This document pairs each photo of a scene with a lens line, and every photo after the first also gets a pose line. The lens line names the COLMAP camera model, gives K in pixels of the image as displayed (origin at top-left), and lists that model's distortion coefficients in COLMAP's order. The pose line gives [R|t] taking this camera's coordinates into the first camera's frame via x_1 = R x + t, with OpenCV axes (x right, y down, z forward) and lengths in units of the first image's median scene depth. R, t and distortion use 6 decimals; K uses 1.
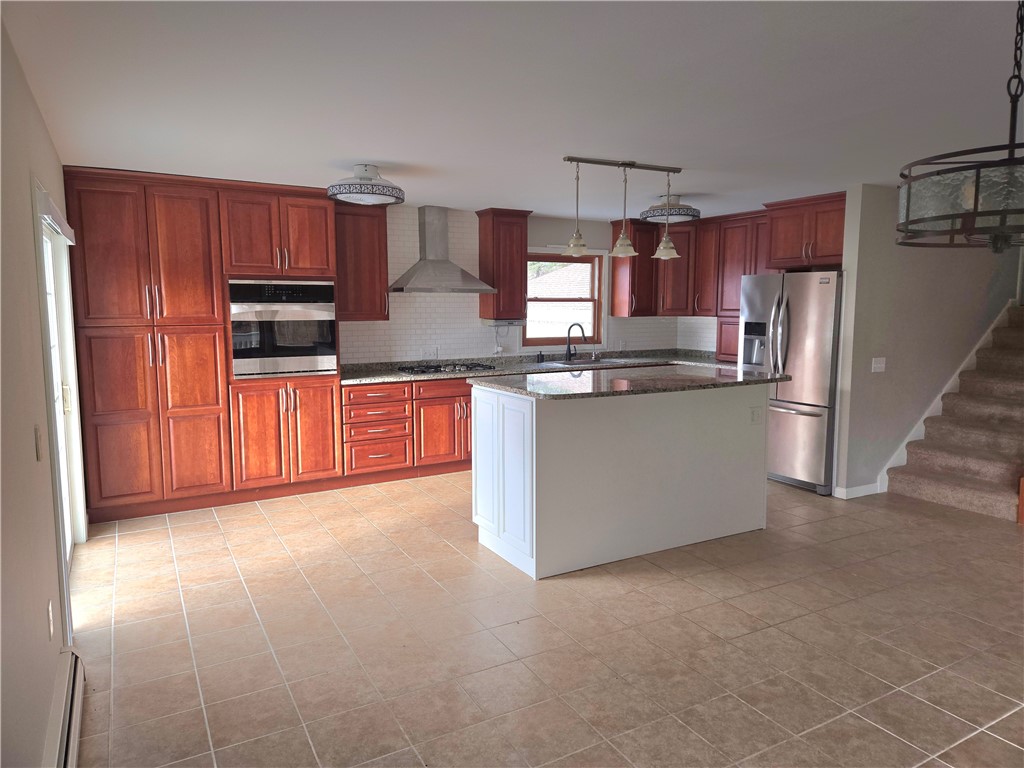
lens RADIAL K [[678.5, 0, 506.6], [0, 678.5, 395.7], [0, 0, 1]] dist [0.032745, -0.050279]
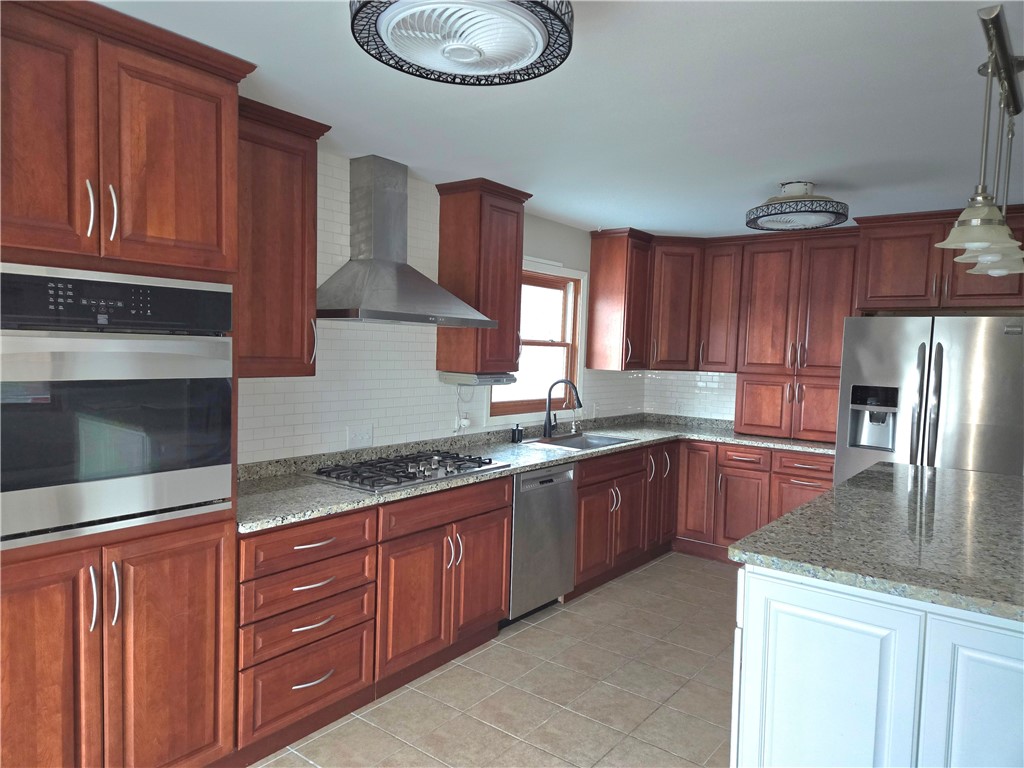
lens RADIAL K [[678.5, 0, 506.6], [0, 678.5, 395.7], [0, 0, 1]] dist [0.032745, -0.050279]
pose [[0.919589, -0.000381, 0.392881, -0.241028], [0.024302, 0.998140, -0.055914, -0.068229], [-0.392129, 0.060966, 0.917888, 0.518876]]
